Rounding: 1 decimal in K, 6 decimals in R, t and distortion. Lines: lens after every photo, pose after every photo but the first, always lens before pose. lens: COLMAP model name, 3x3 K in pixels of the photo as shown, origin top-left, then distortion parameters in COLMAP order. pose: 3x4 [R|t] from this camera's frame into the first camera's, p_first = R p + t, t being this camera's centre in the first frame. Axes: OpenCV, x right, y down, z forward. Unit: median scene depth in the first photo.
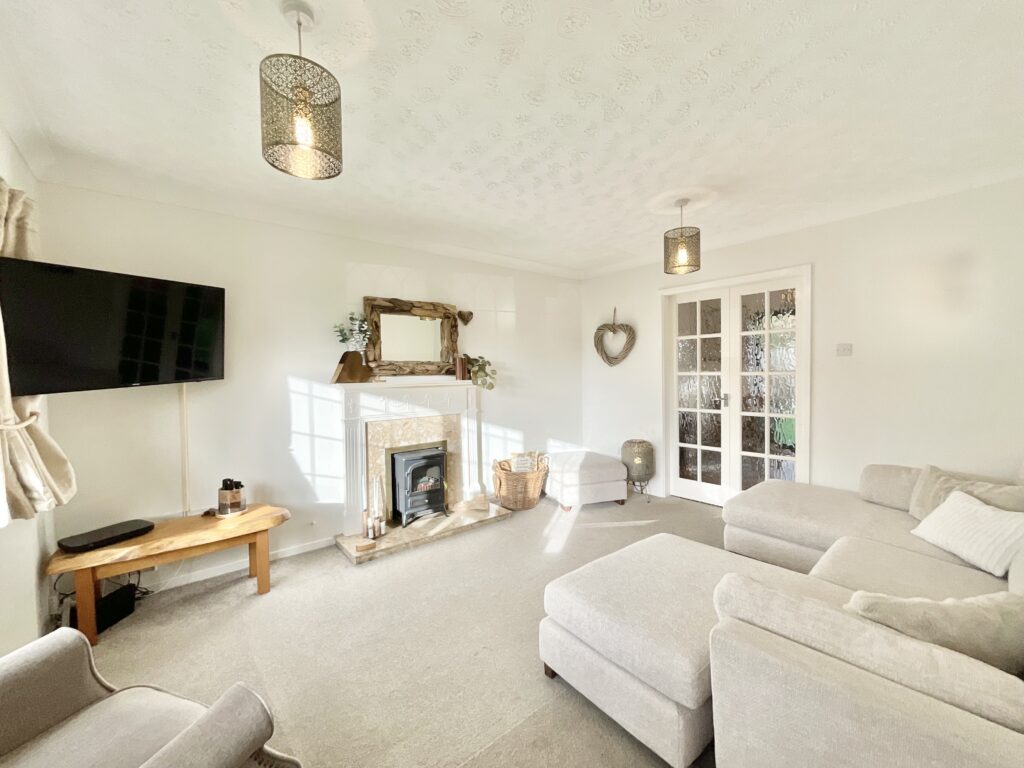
lens RADIAL K [[415.0, 0, 509.7], [0, 415.0, 383.8], [0, 0, 1]] dist [-0.002751, 0.000694]
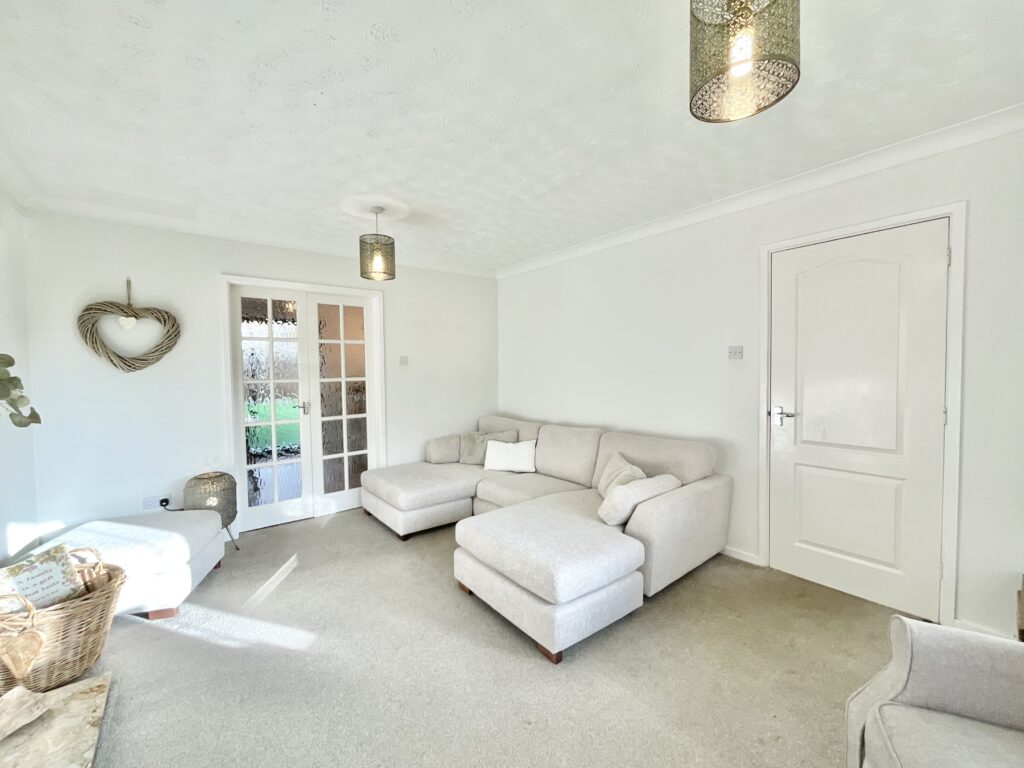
lens RADIAL K [[415.0, 0, 509.9], [0, 415.0, 382.9], [0, 0, 1]] dist [-0.002751, 0.000694]
pose [[0.026885, -0.013969, 0.999541, -0.449668], [0.045502, 0.998883, 0.012736, -0.009422], [-0.998602, 0.045138, 0.027490, 0.508927]]
